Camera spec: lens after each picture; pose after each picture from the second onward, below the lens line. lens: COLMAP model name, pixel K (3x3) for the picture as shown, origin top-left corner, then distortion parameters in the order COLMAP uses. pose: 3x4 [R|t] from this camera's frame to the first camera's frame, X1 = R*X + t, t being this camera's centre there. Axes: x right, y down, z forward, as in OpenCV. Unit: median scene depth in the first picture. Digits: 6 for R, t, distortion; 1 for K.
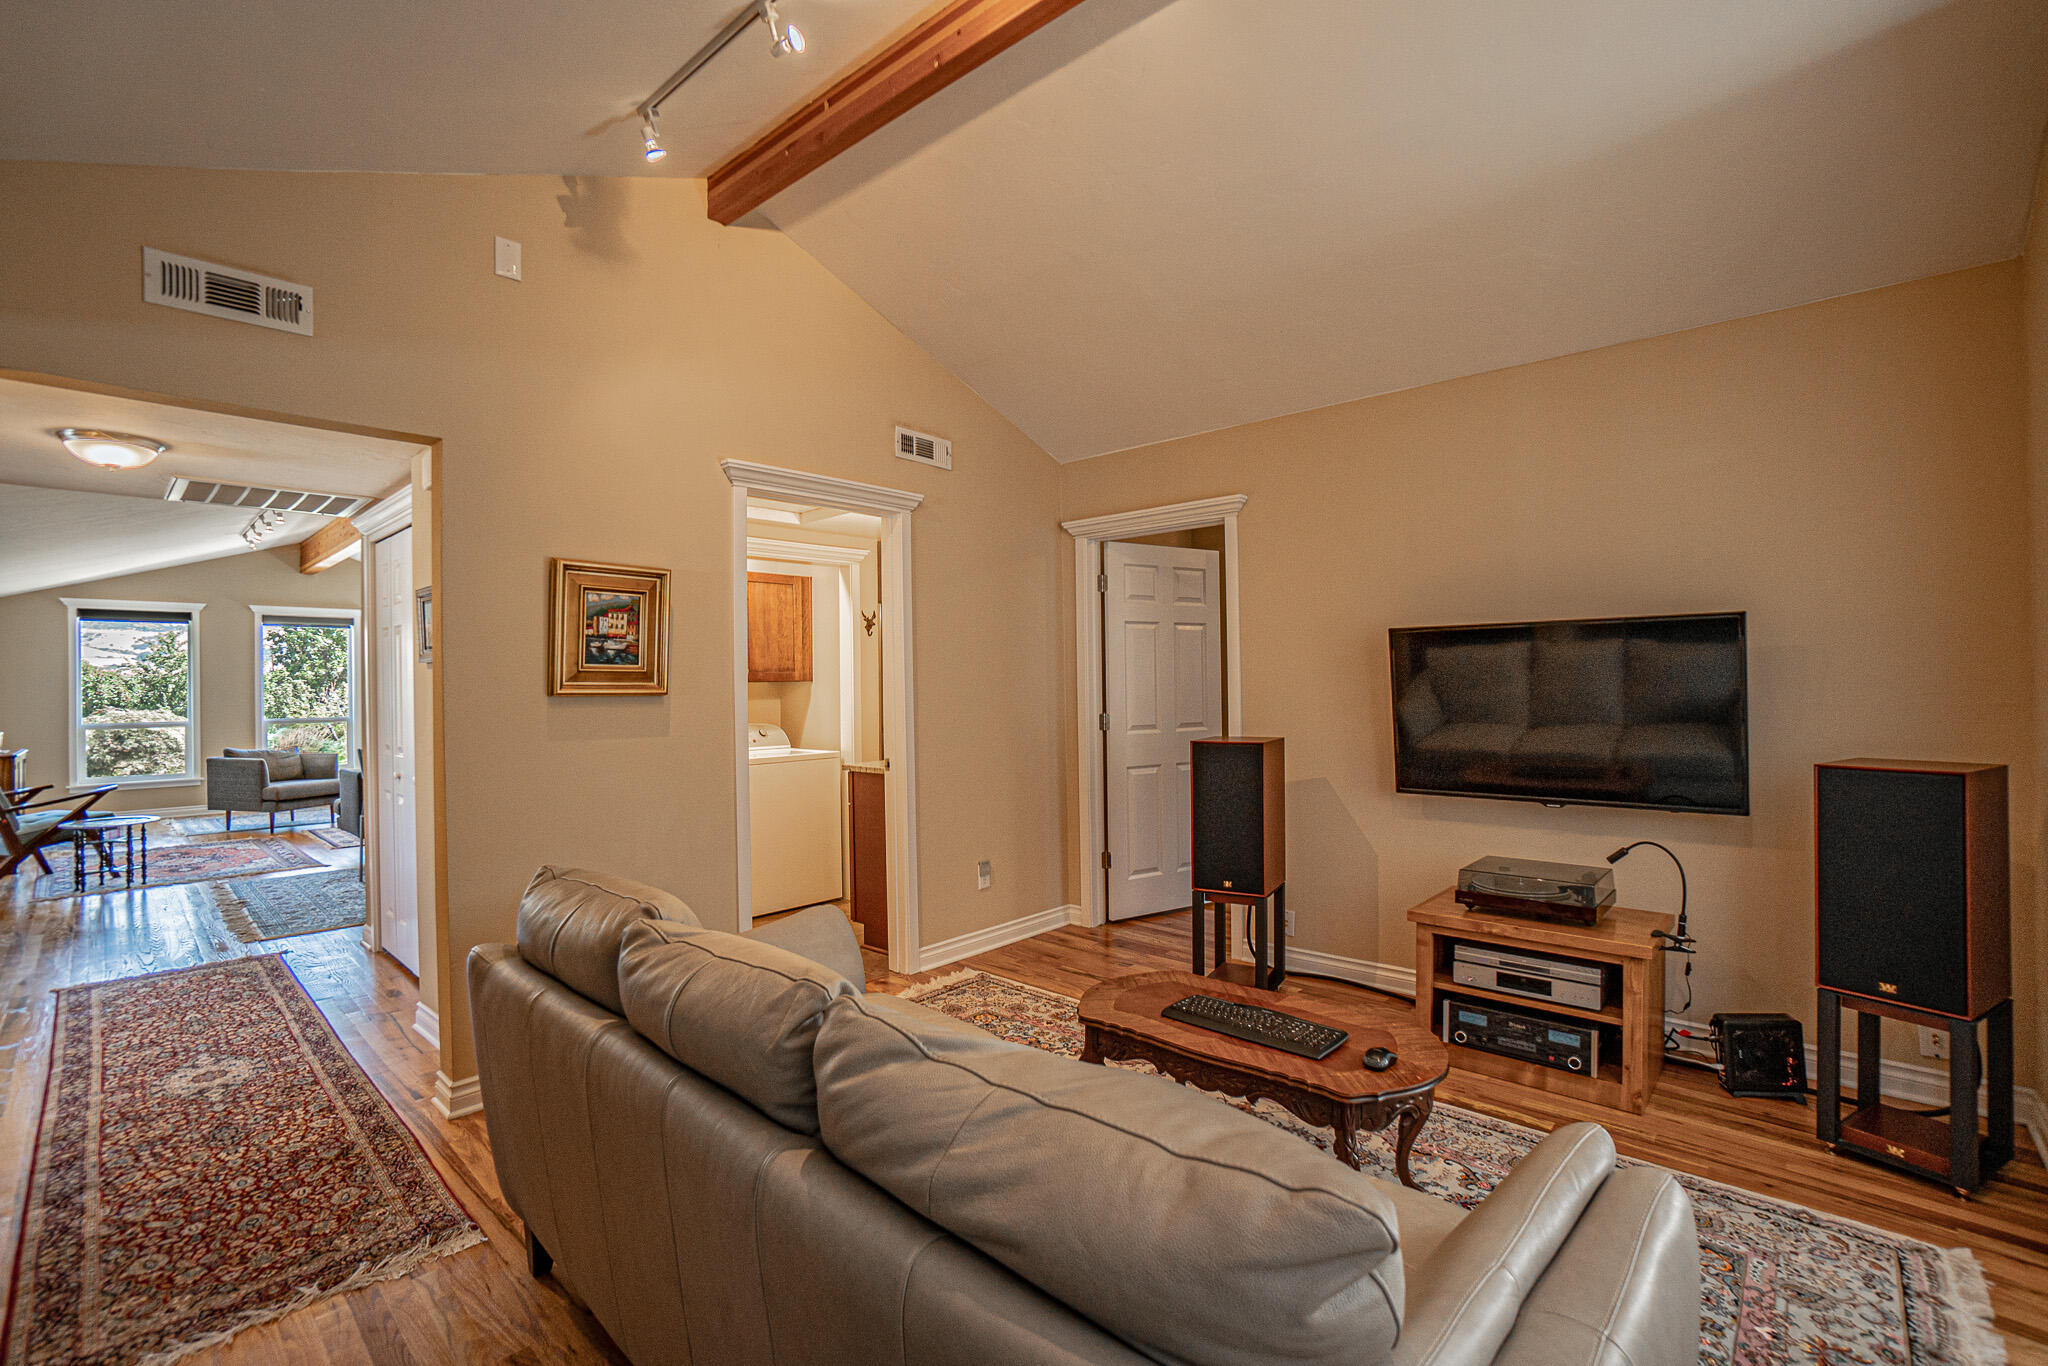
lens RADIAL K [[901.0, 0, 1028.9], [0, 901.0, 692.0], [0, 0, 1]] dist [-0.020891, 0.002681]
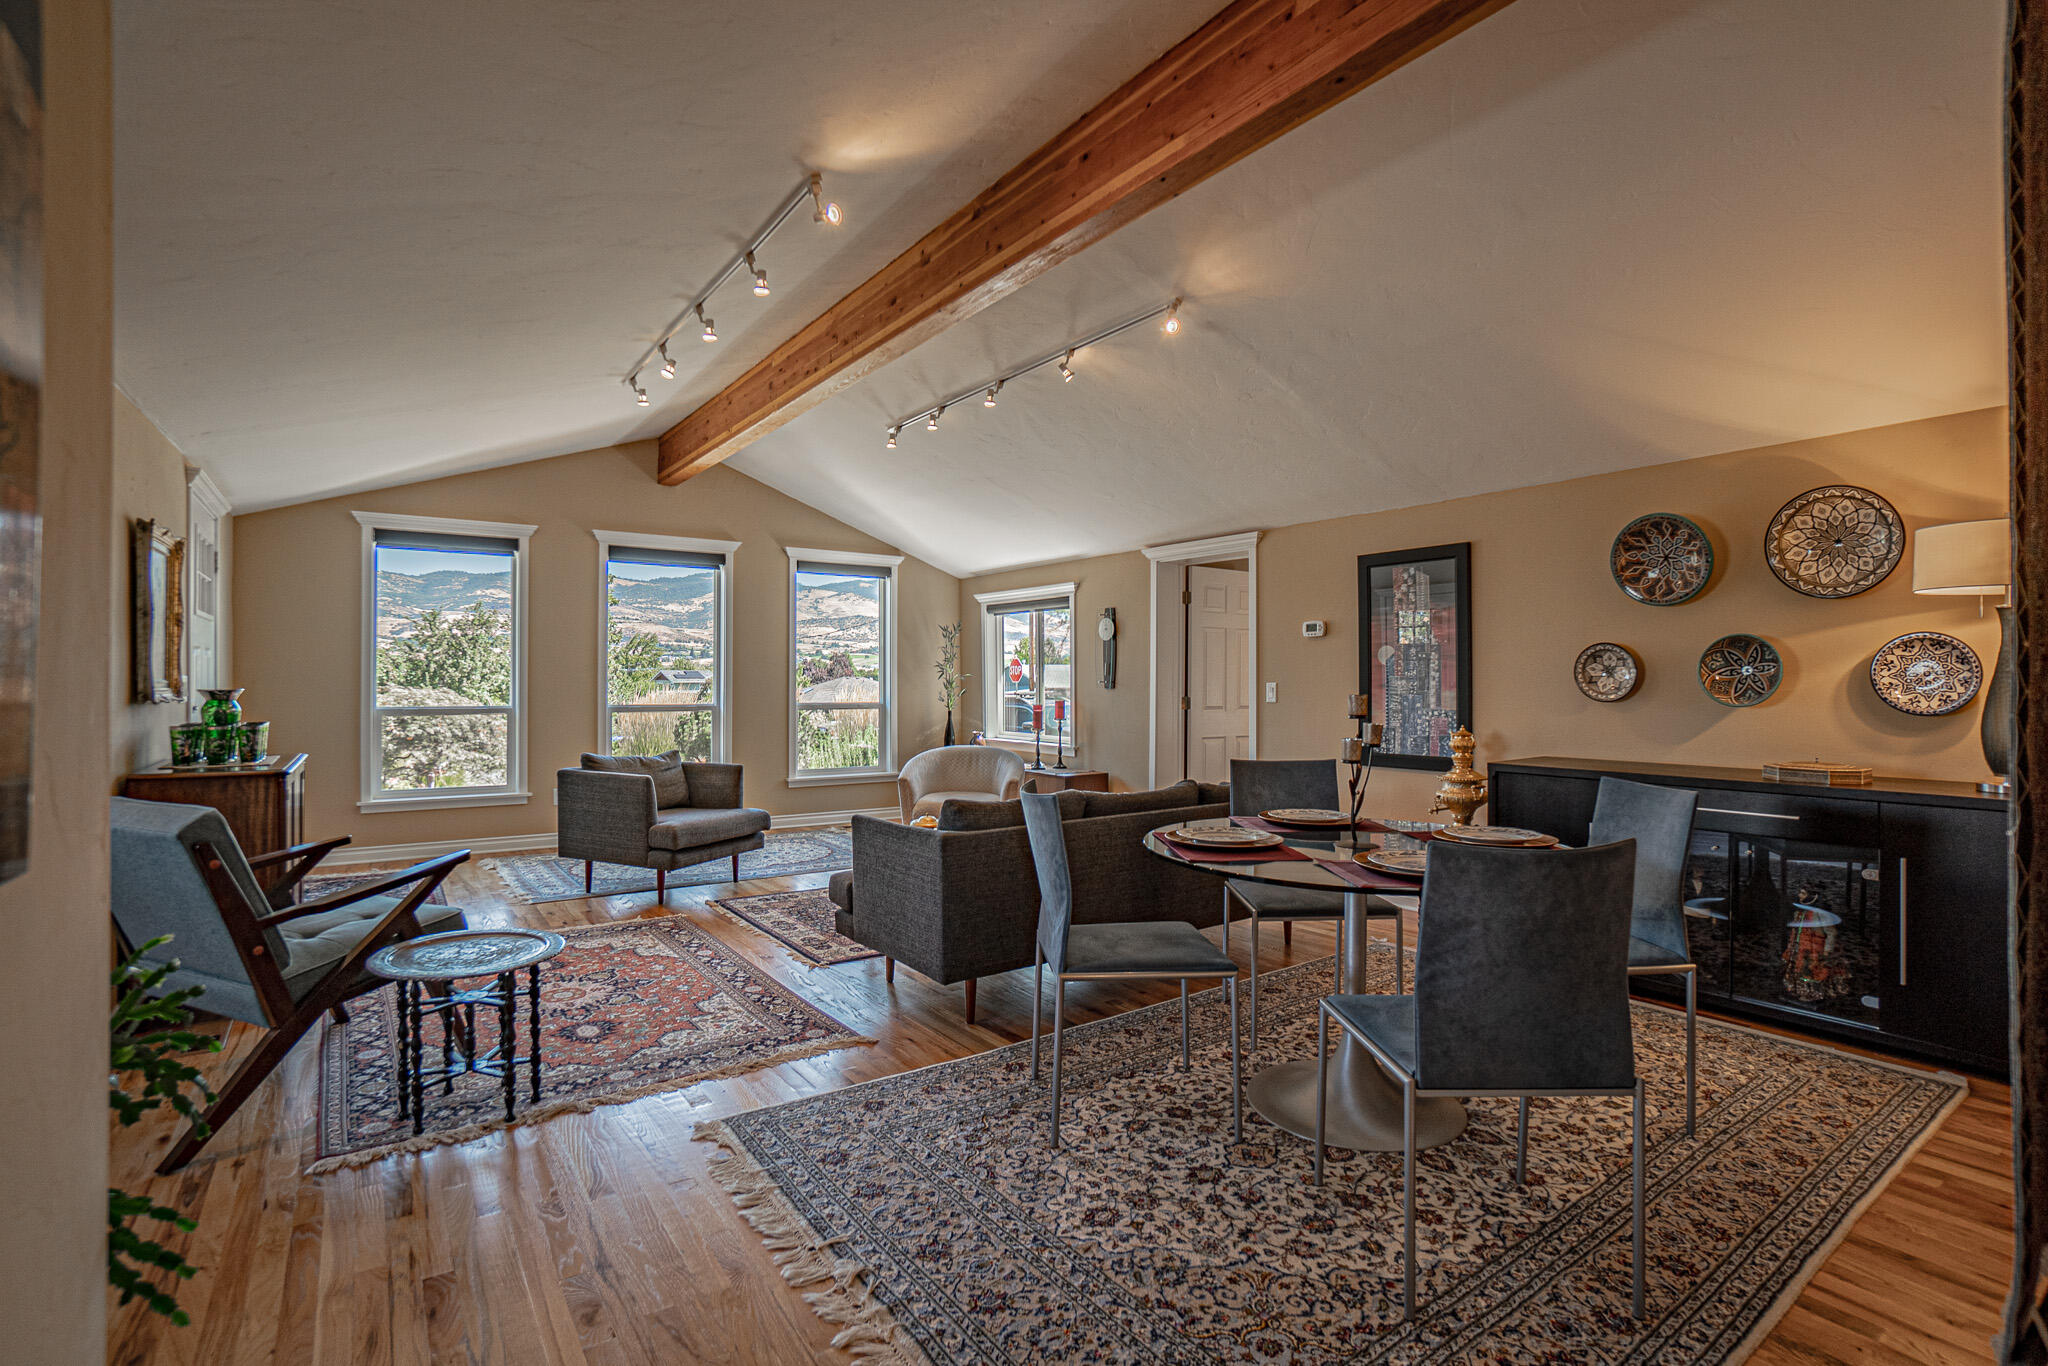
lens RADIAL K [[947.8, 0, 1016.5], [0, 947.8, 677.1], [0, 0, 1]] dist [-0.043299, 0.000592]
pose [[0.980457, 0.011588, -0.196392, -0.495010], [-0.012748, 0.999908, -0.004643, 0.011599], [0.196321, 0.007056, 0.980514, 0.437296]]
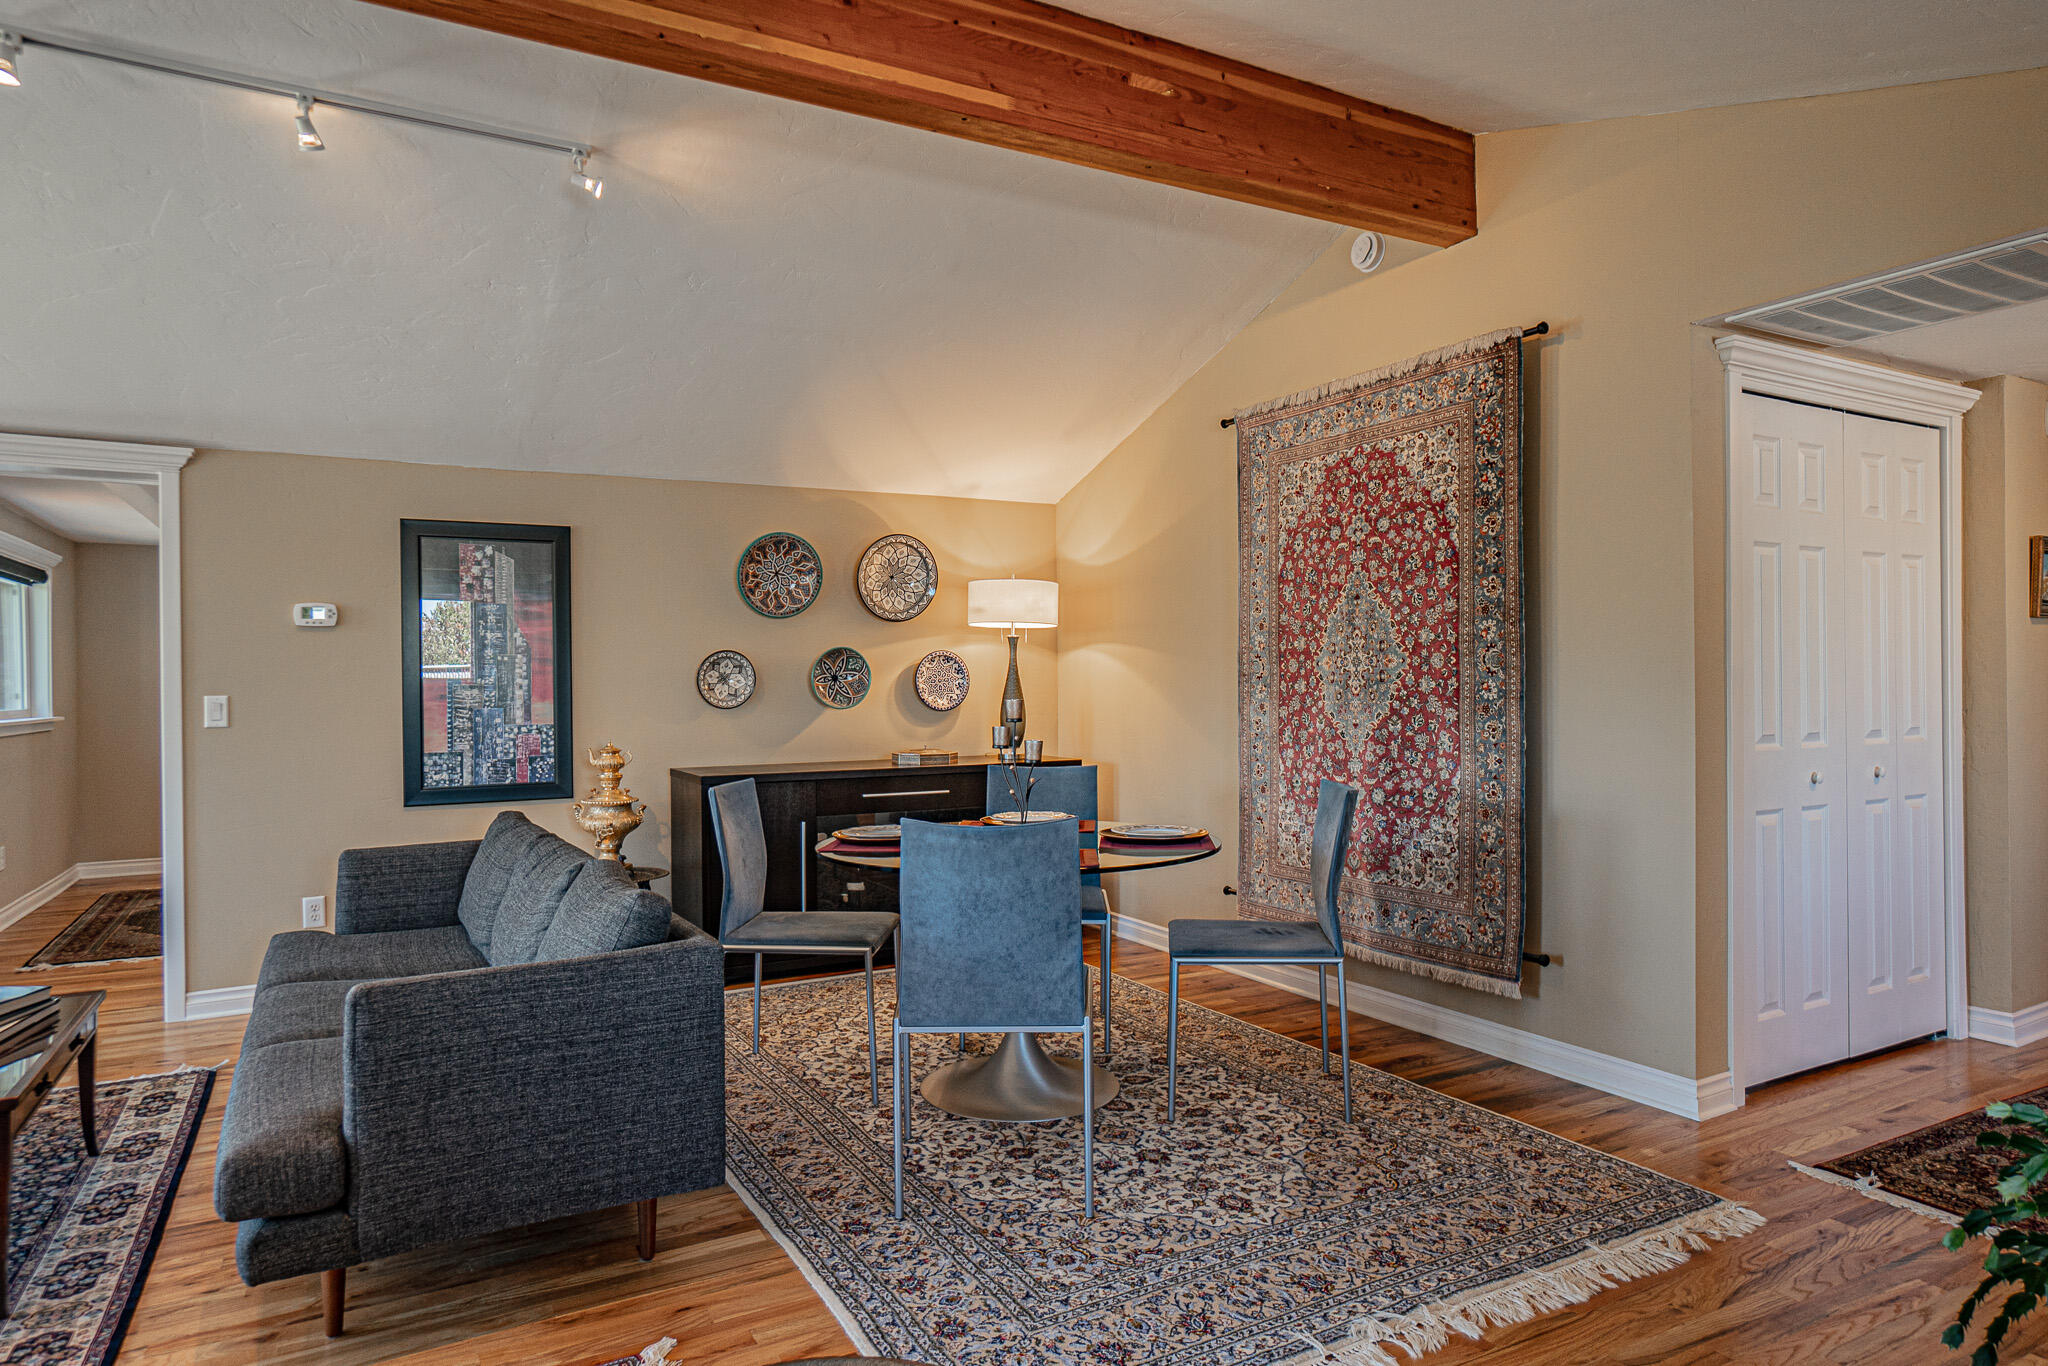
lens RADIAL K [[1196.0, 0, 1006.7], [0, 1196.0, 680.2], [0, 0, 1]] dist [-0.000325, 0.001377]
pose [[0.311534, 0.009938, 0.950183, -0.792939], [0.008304, 0.999879, -0.013180, 0.012682], [-0.950199, 0.011997, 0.311414, 0.606125]]
